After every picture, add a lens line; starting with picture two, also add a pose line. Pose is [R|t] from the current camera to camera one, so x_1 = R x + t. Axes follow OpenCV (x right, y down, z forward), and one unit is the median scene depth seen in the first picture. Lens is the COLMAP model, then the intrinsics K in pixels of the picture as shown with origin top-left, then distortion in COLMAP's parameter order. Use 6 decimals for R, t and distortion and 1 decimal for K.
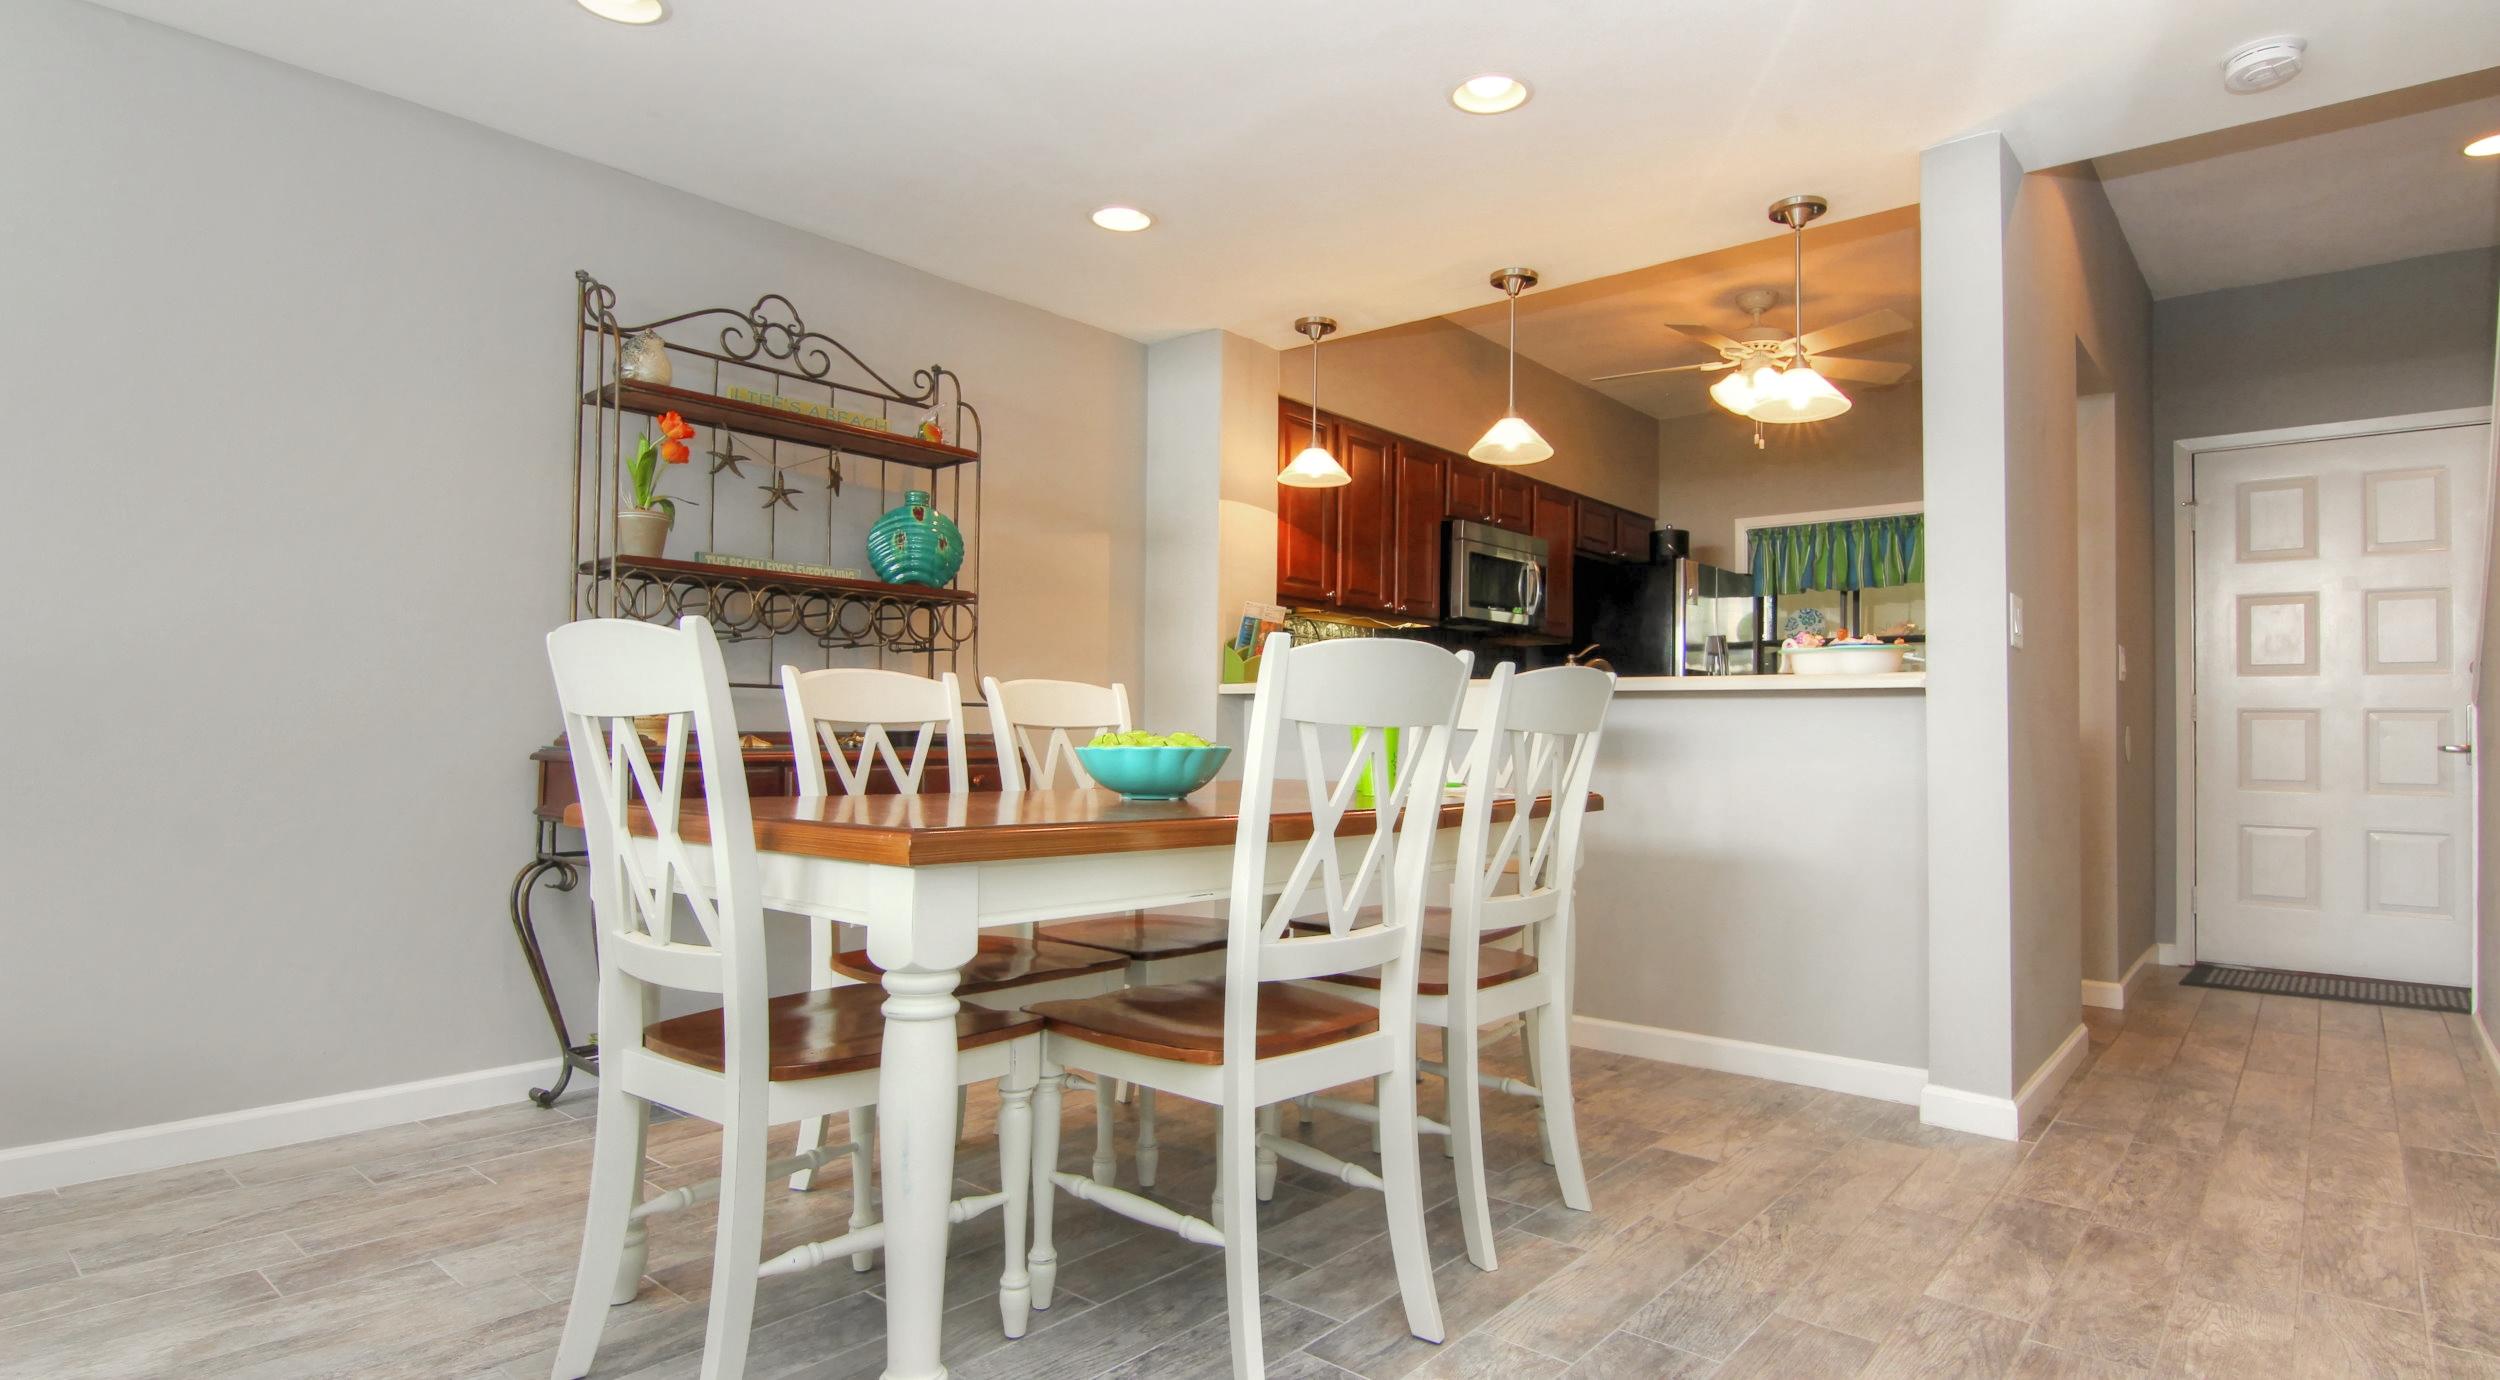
lens RADIAL K [[1304.7, 0, 1240.1], [0, 1304.7, 693.6], [0, 0, 1]] dist [-0.016912, -0.002508]
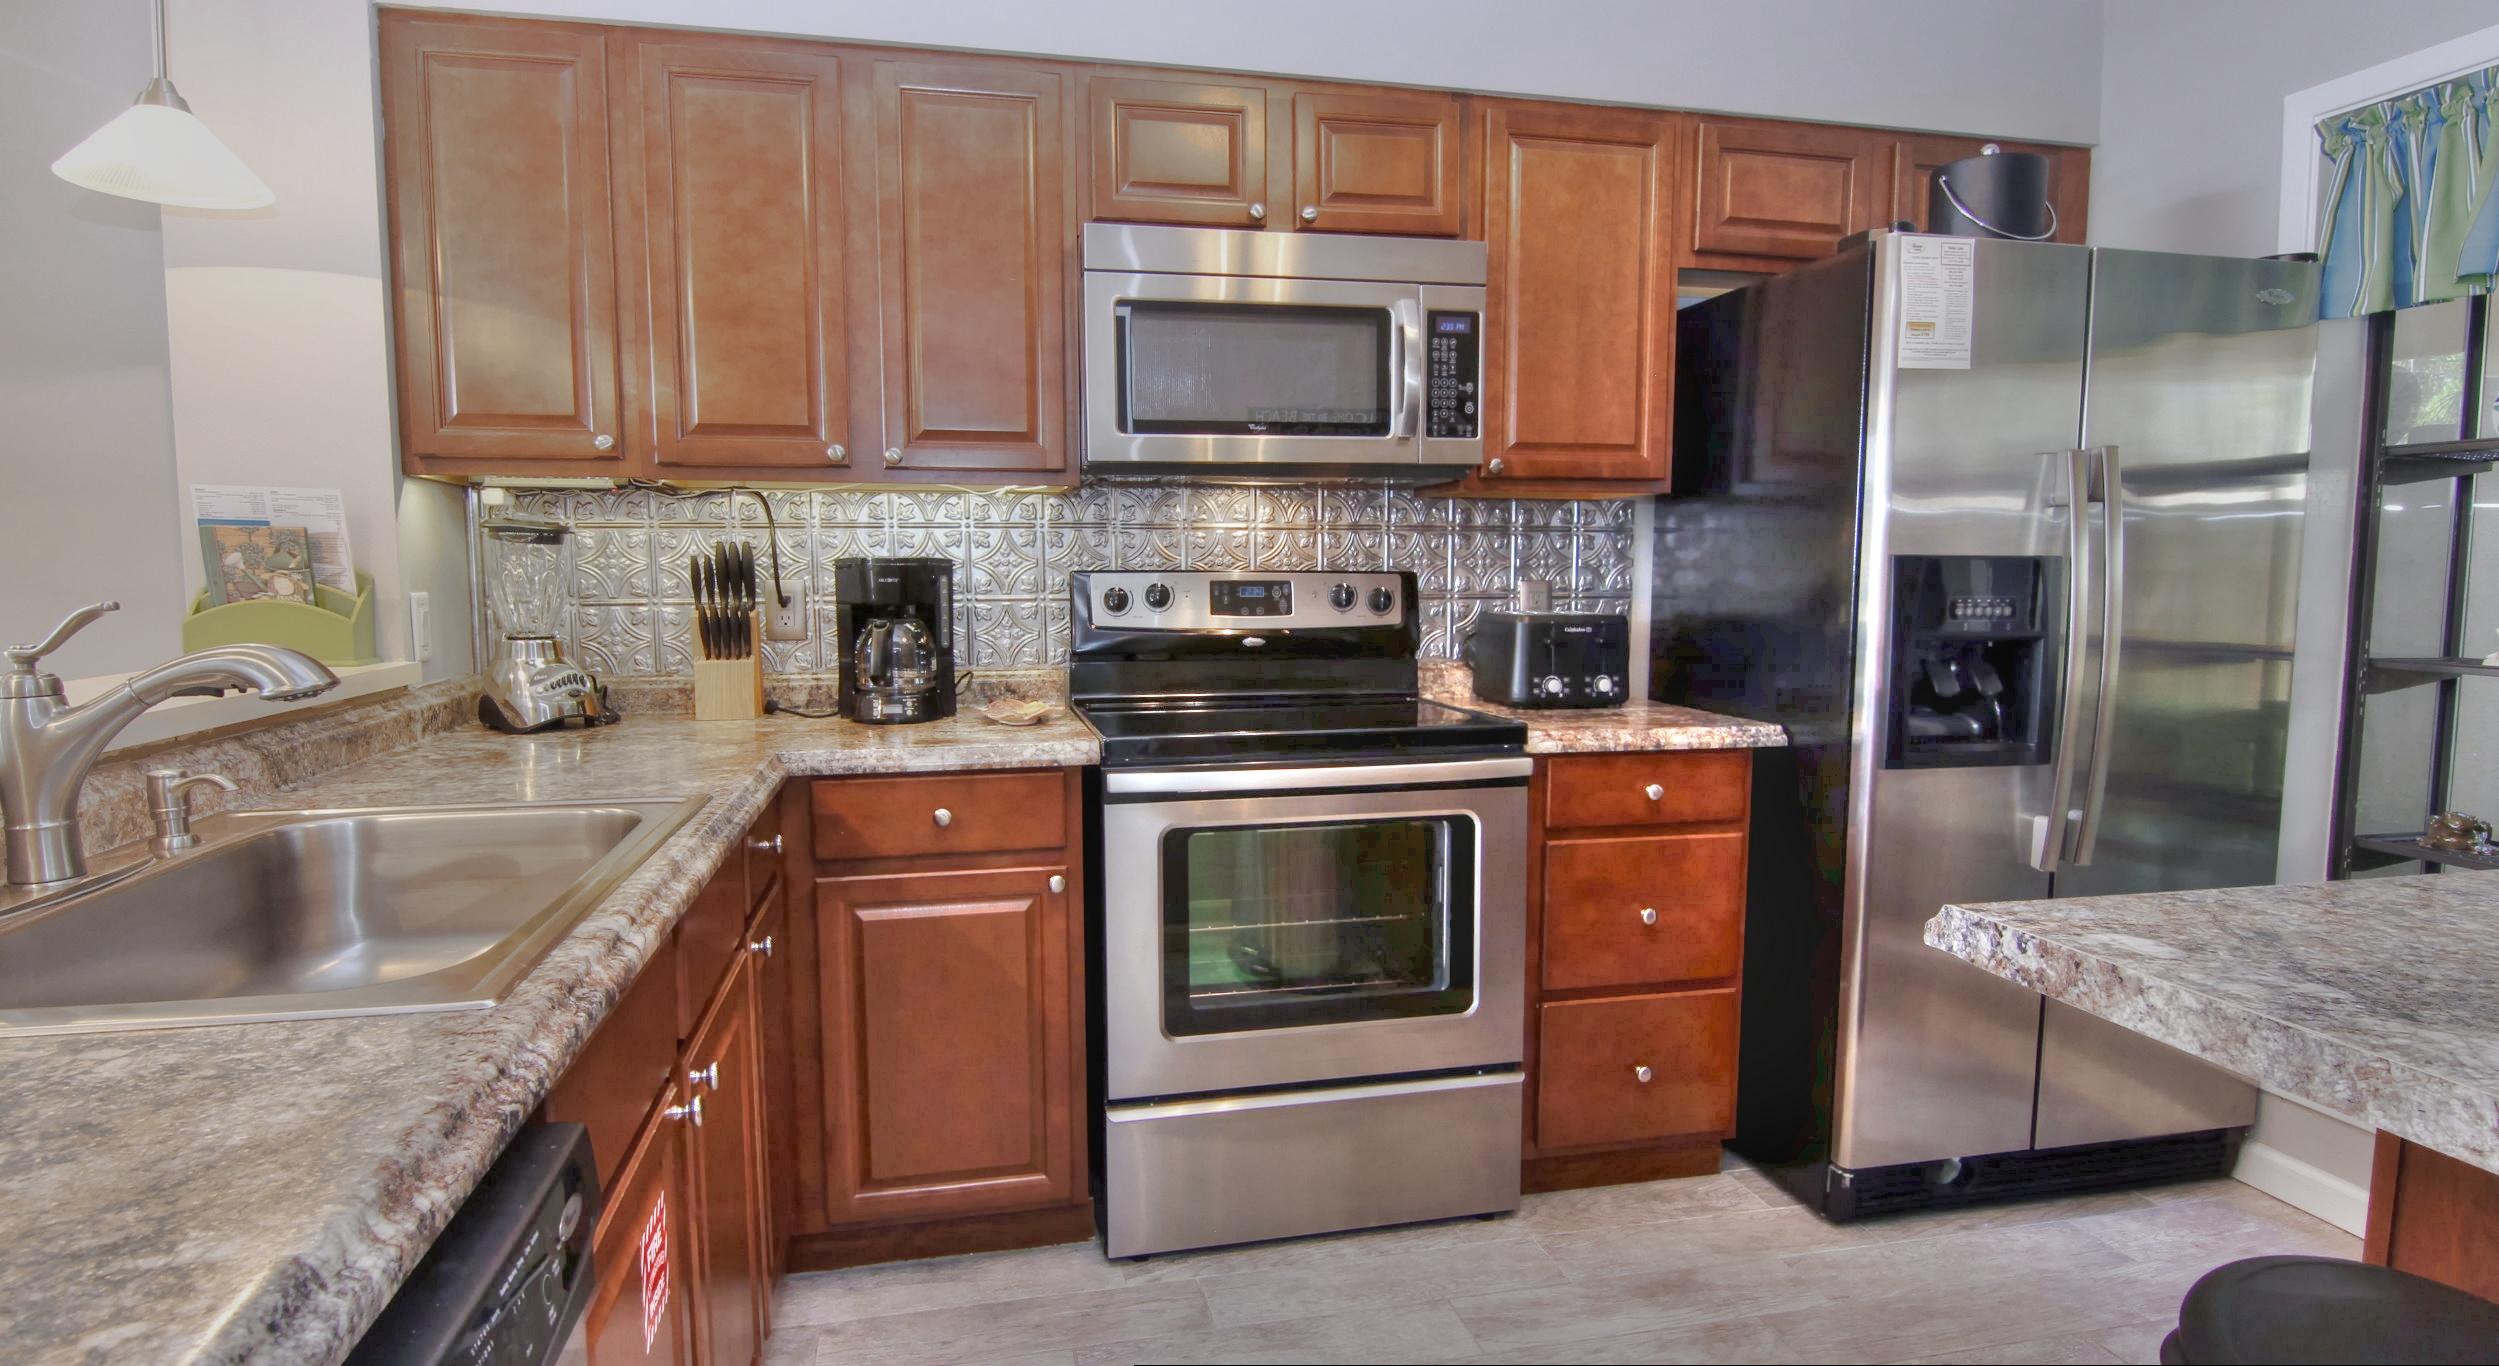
lens RADIAL K [[1304.2, 0, 1245.9], [0, 1304.2, 688.1], [0, 0, 1]] dist [-0.016912, -0.002508]
pose [[0.806409, 0.042014, -0.589864, 0.385934], [0.033140, 0.992695, 0.116012, -0.028884], [0.590429, -0.113101, 0.799125, 0.580004]]
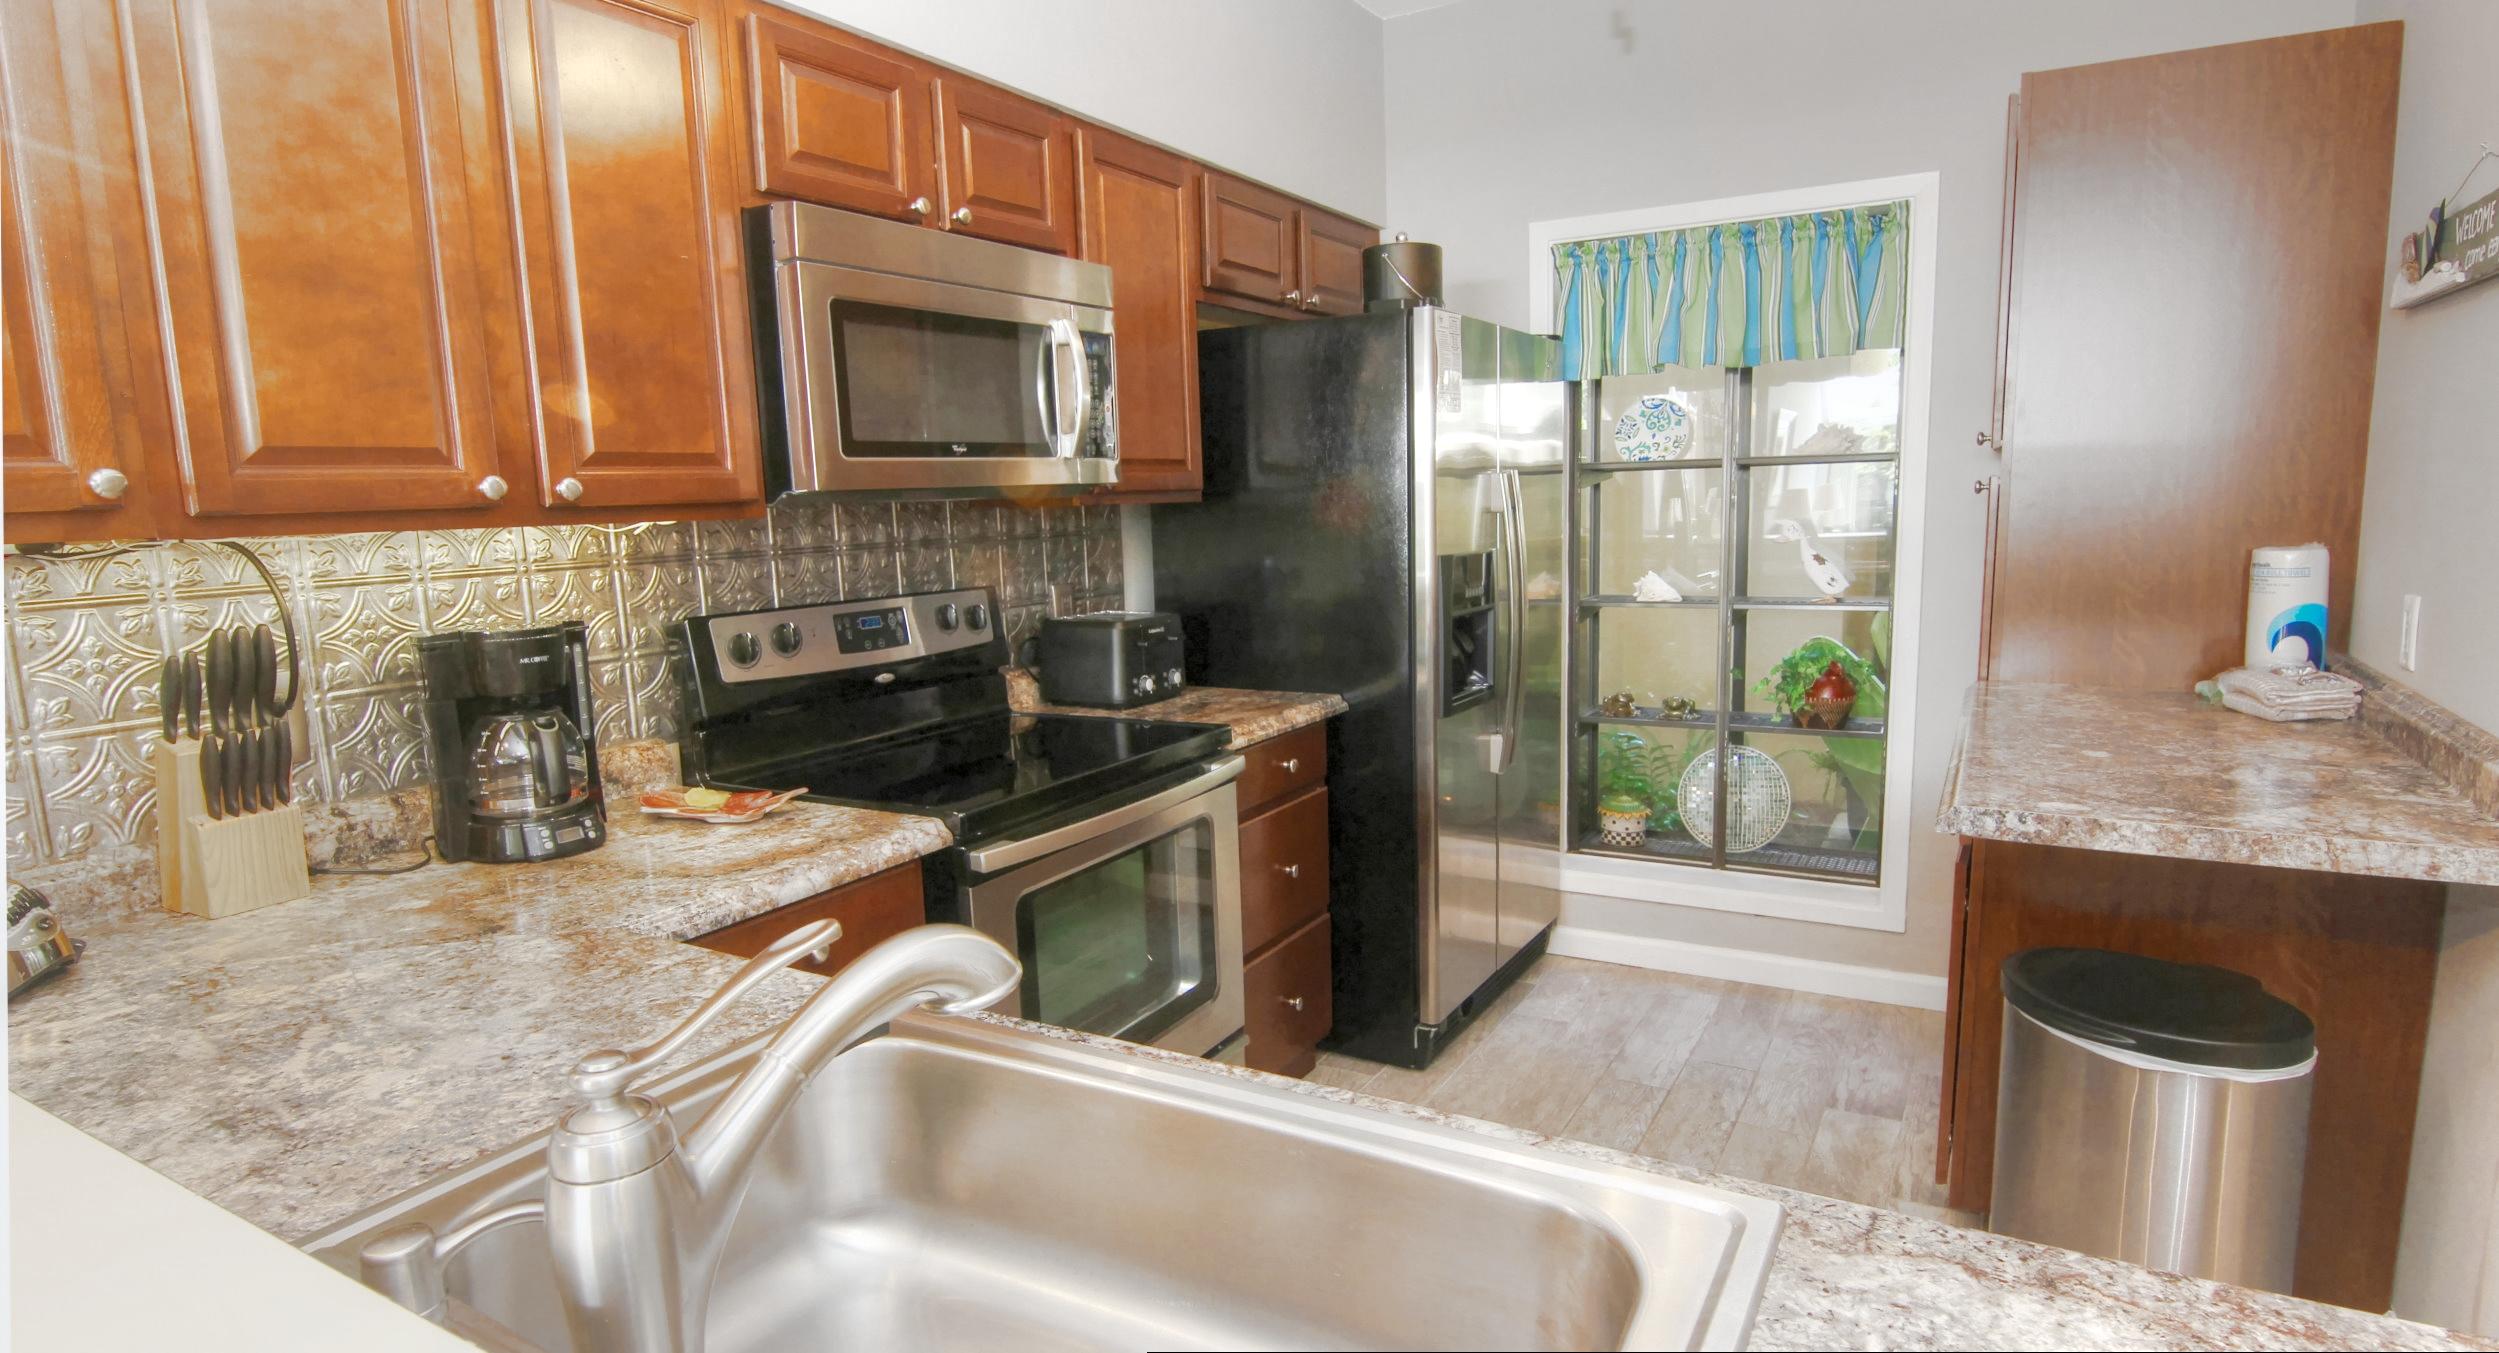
lens RADIAL K [[1291.0, 0, 1268.4], [0, 1291.0, 680.8], [0, 0, 1]] dist [-0.004221, -0.000758]
pose [[0.980049, -0.070110, 0.185981, 0.186279], [0.035620, 0.982527, 0.182682, -0.057778], [-0.195539, -0.172413, 0.965421, 0.535411]]
